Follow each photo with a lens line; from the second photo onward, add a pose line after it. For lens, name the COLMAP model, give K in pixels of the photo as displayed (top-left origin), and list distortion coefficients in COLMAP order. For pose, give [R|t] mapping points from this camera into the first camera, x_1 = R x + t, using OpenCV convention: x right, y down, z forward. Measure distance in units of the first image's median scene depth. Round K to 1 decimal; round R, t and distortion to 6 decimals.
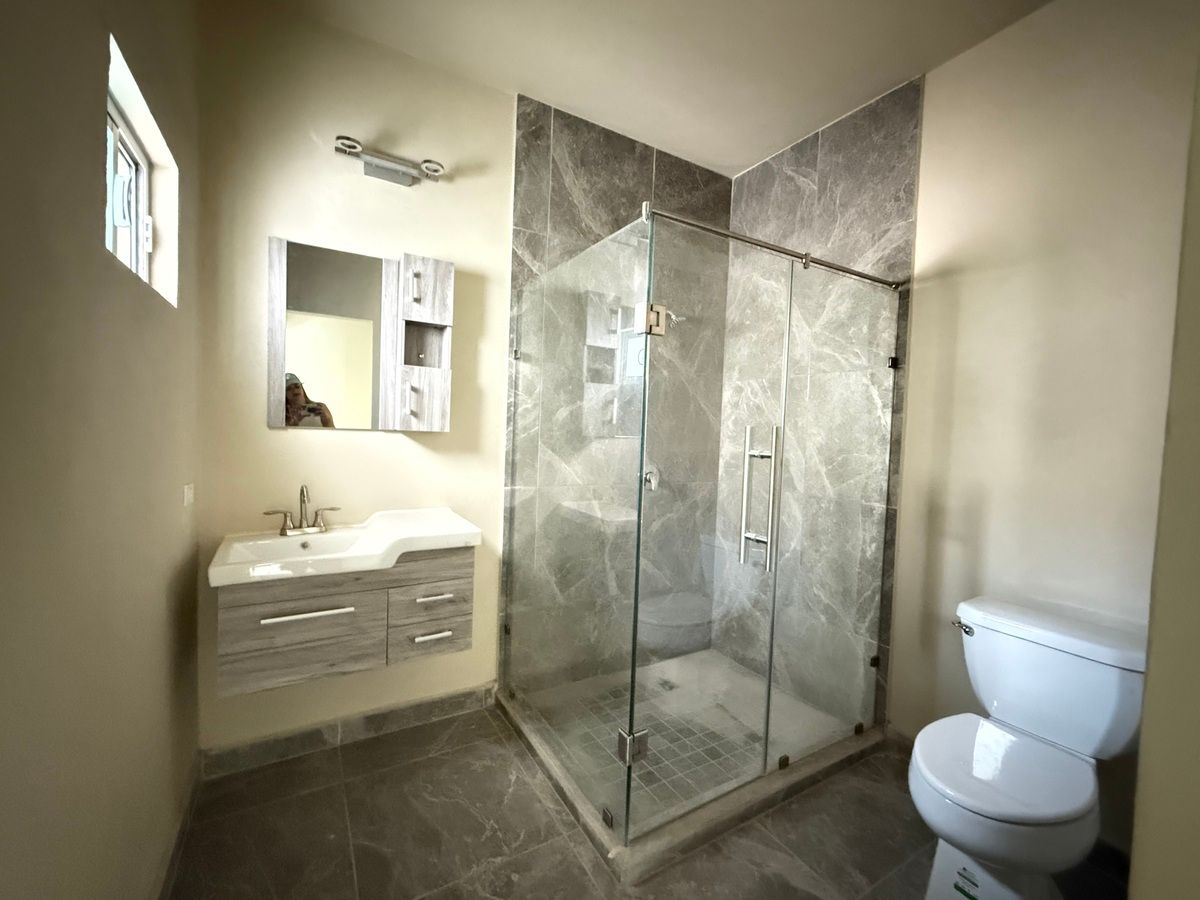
lens RADIAL K [[480.8, 0, 598.0], [0, 480.8, 451.3], [0, 0, 1]] dist [-0.002885, 0.000633]
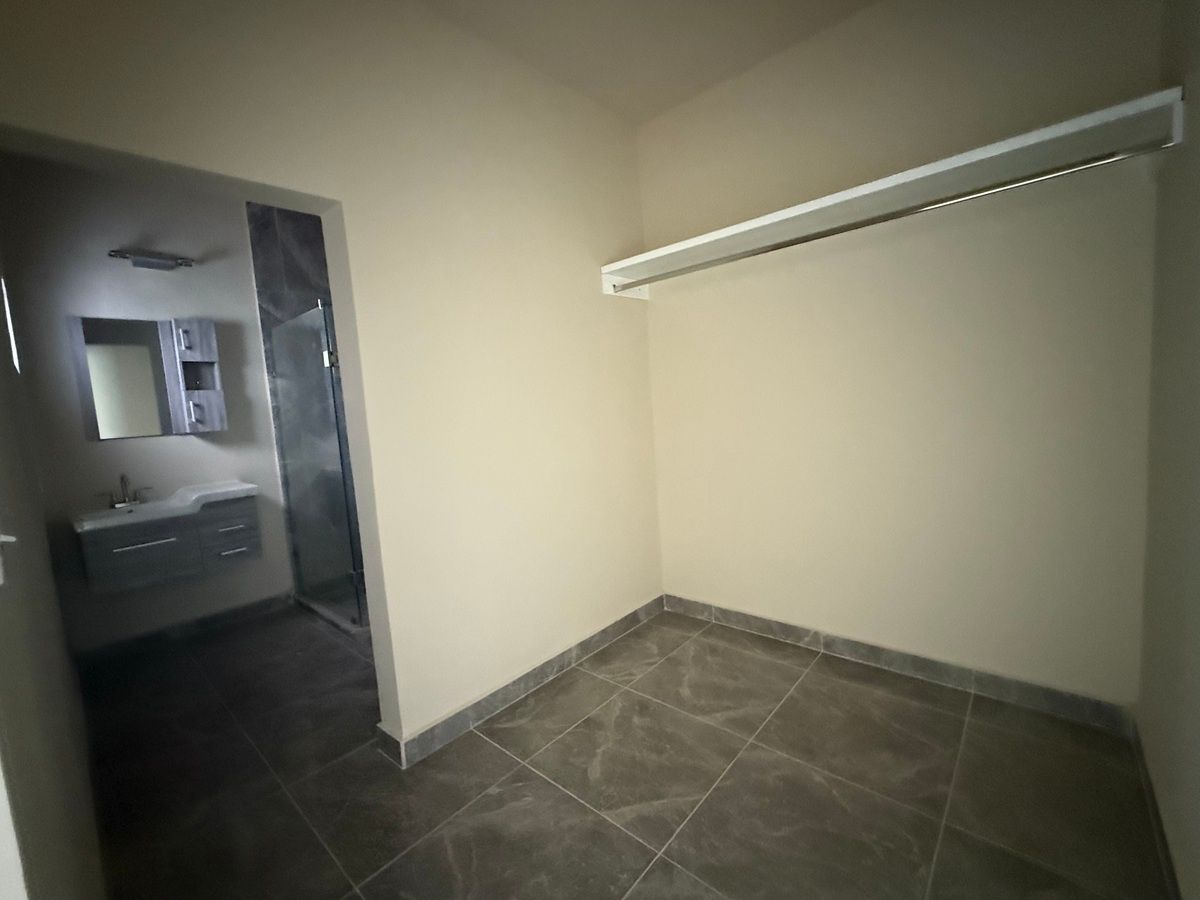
lens RADIAL K [[480.8, 0, 592.2], [0, 480.8, 453.6], [0, 0, 1]] dist [-0.002885, 0.000633]
pose [[0.950166, -0.131671, 0.282571, 0.364151], [0.117650, 0.990852, 0.066107, 0.071914], [-0.288691, -0.029568, 0.956966, -0.837951]]
